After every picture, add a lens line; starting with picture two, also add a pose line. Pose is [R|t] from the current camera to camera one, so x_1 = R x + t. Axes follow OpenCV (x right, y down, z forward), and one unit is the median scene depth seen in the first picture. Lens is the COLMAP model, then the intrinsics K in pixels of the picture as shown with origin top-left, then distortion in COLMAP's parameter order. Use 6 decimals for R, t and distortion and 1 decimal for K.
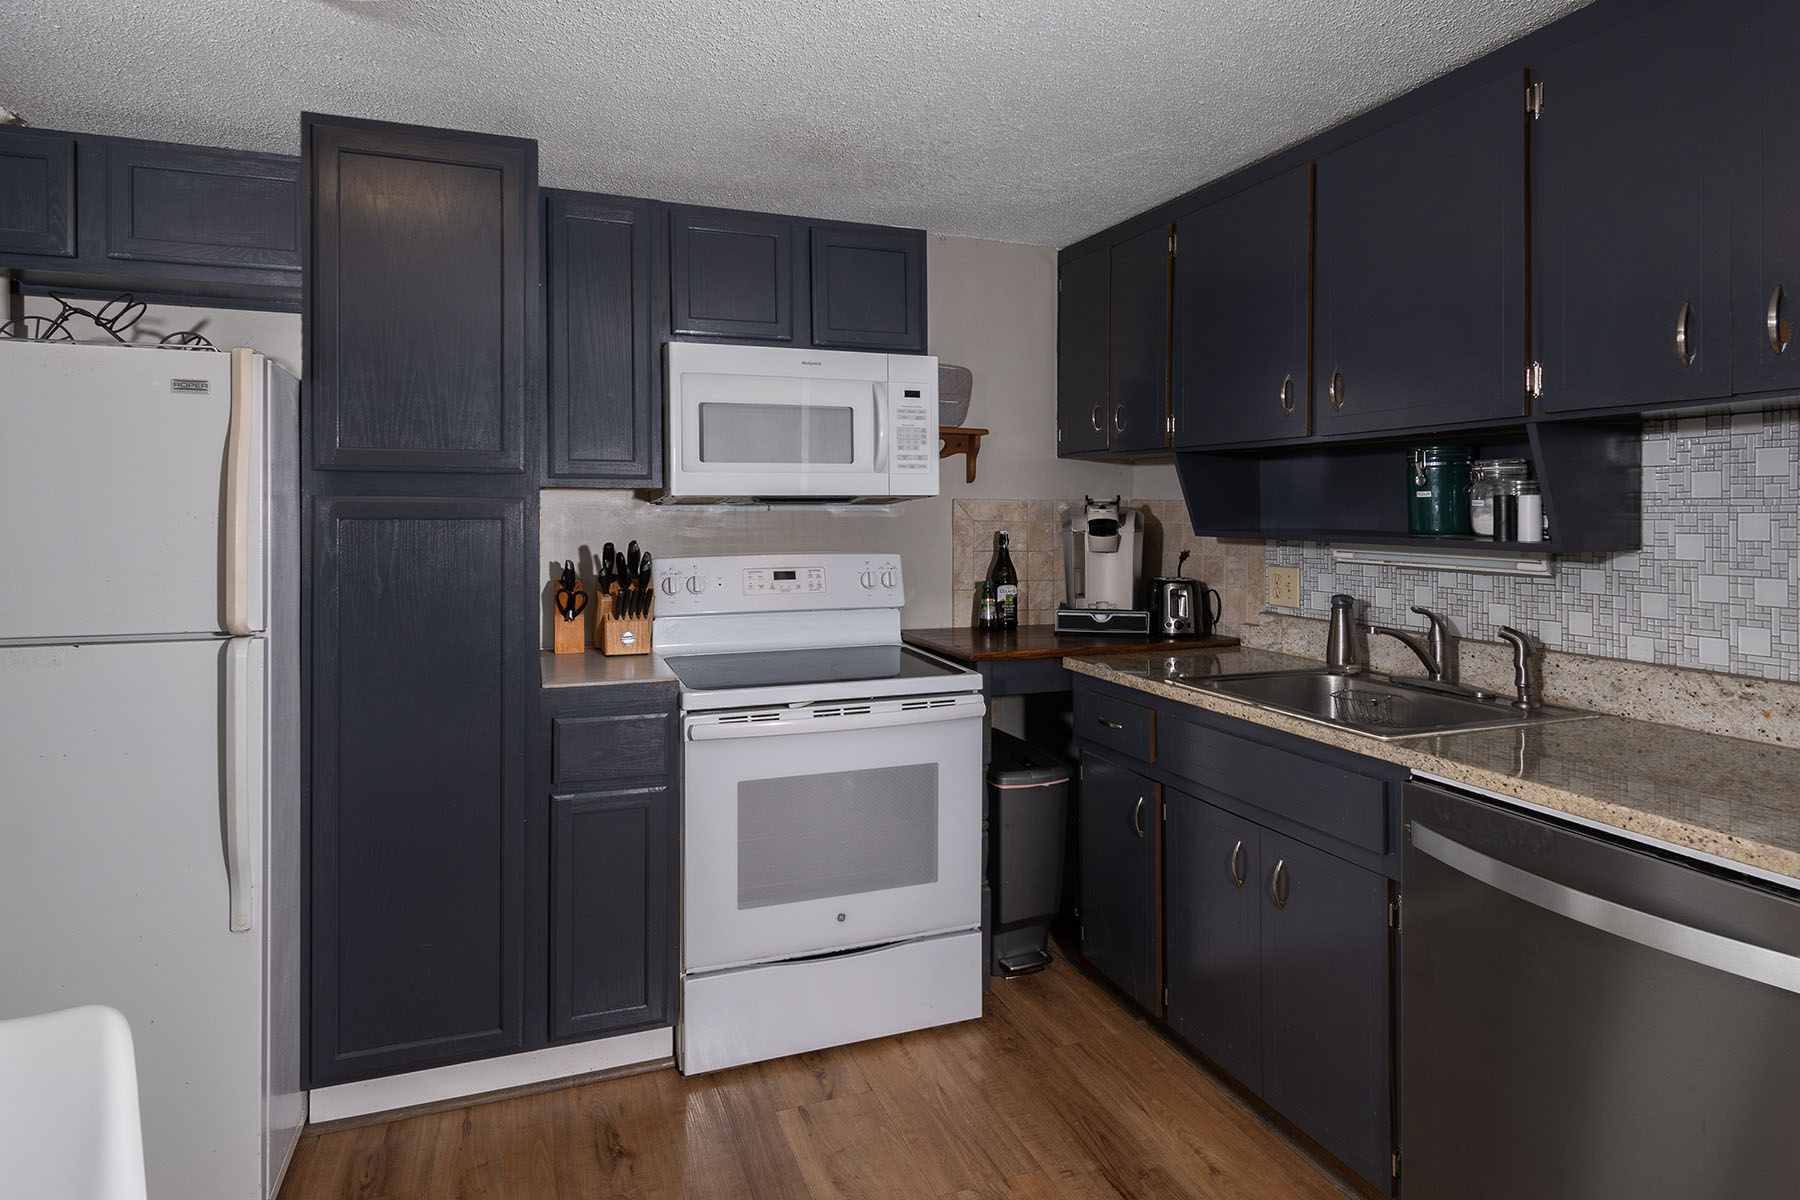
lens RADIAL K [[965.6, 0, 889.6], [0, 965.6, 524.4], [0, 0, 1]] dist [0.005303, 0.000122]
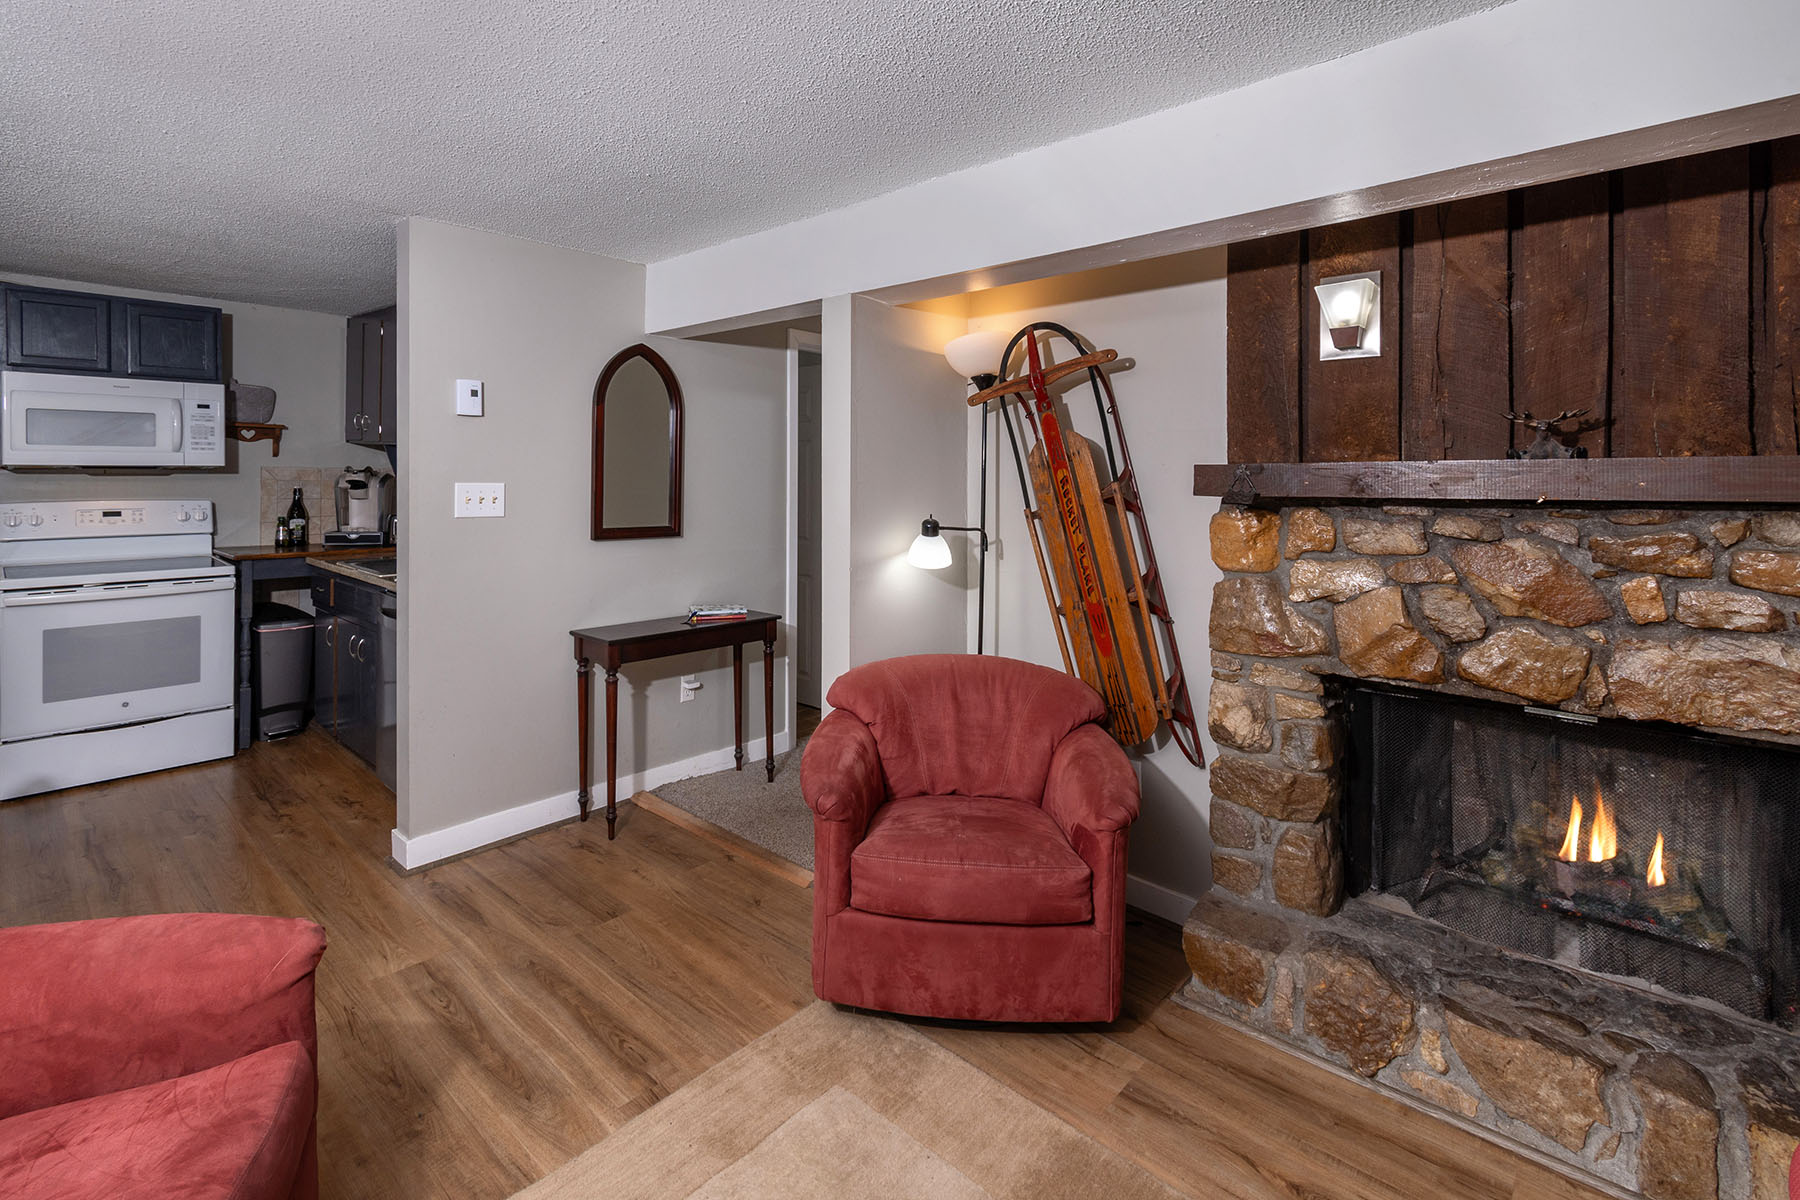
lens RADIAL K [[816.6, 0, 884.5], [0, 816.6, 481.4], [0, 0, 1]] dist [-0.002374, -0.003887]
pose [[0.888087, 0.004358, 0.459655, 0.474119], [-0.004138, 0.999990, -0.001486, -0.005299], [-0.459657, -0.000583, 0.888097, -0.912397]]
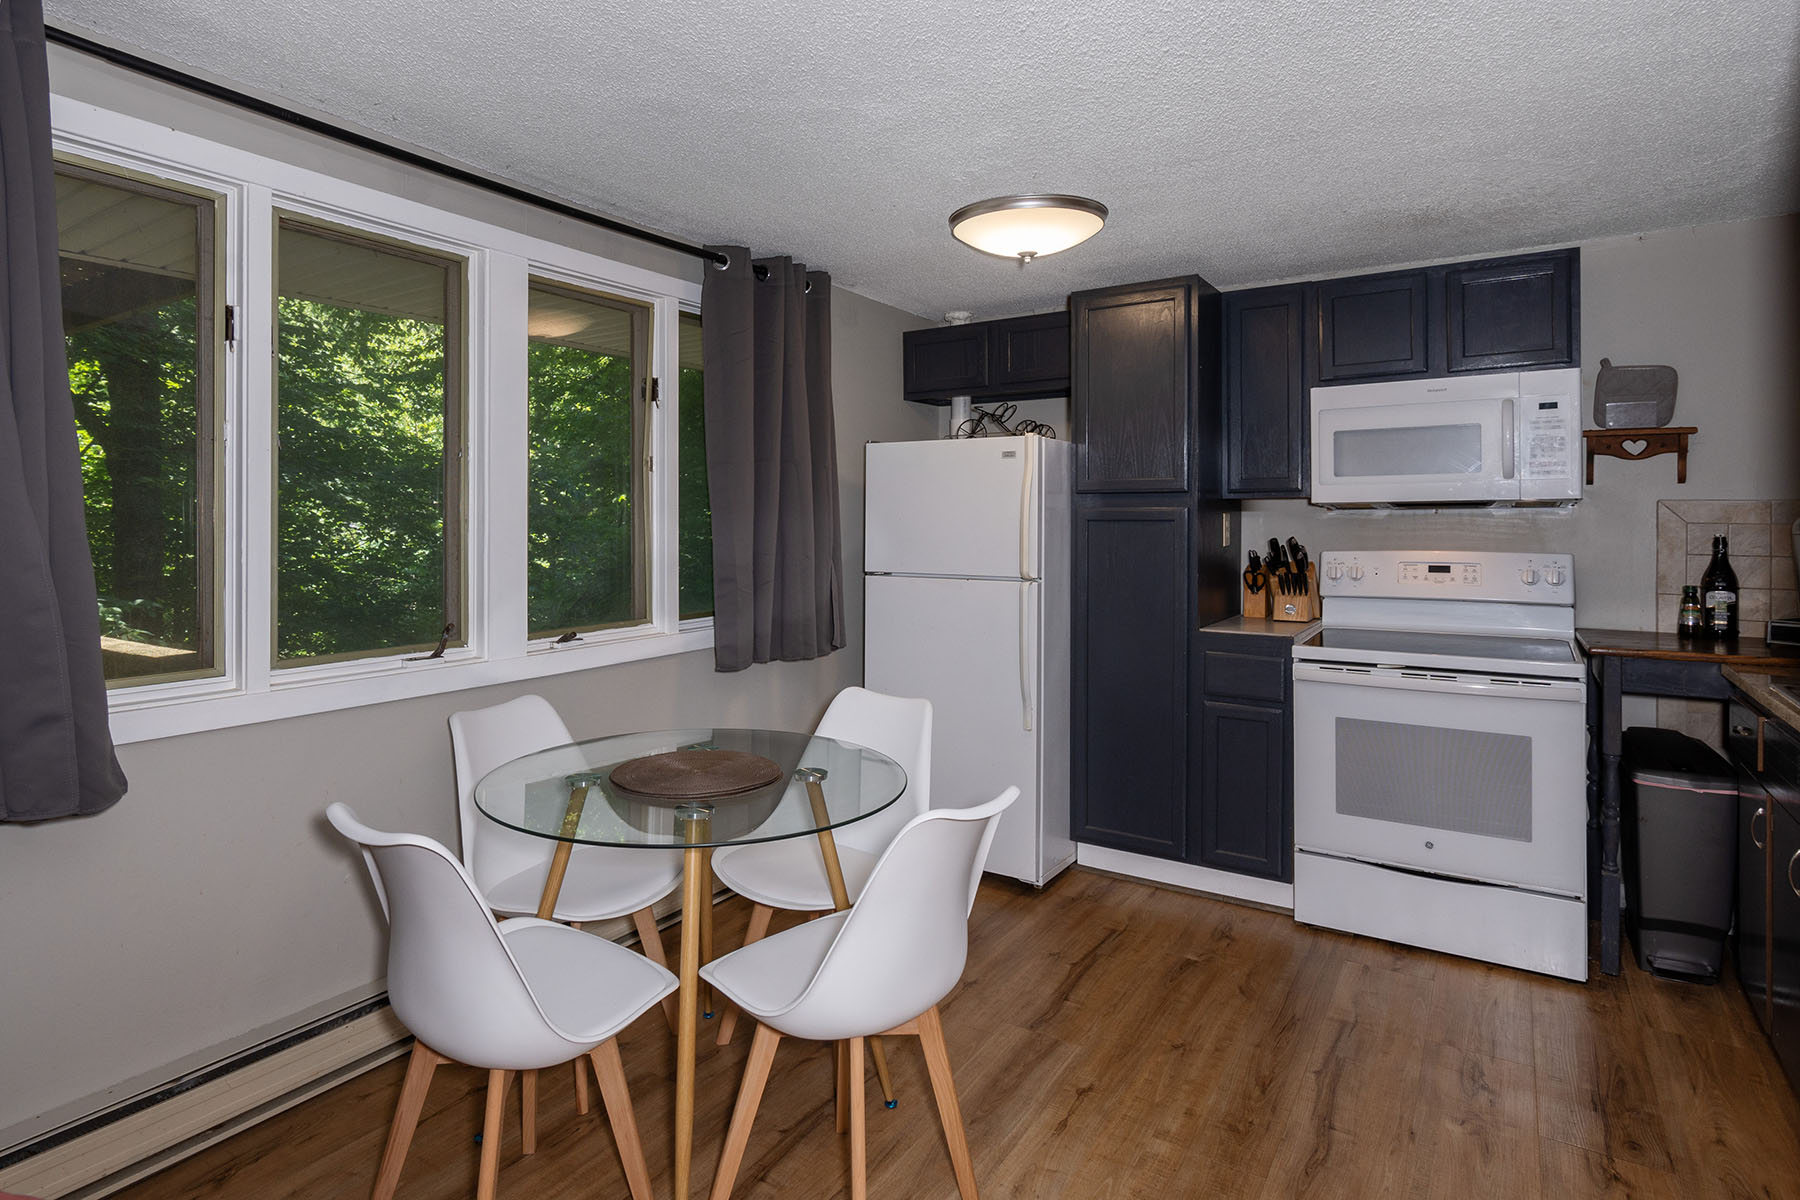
lens RADIAL K [[965.6, 0, 889.6], [0, 965.6, 524.4], [0, 0, 1]] dist [0.005303, 0.000122]
pose [[0.603617, 0.001873, -0.797272, 0.487016], [-0.005614, 0.999982, -0.001901, 0.005343], [0.797254, 0.005624, 0.603617, -0.274082]]
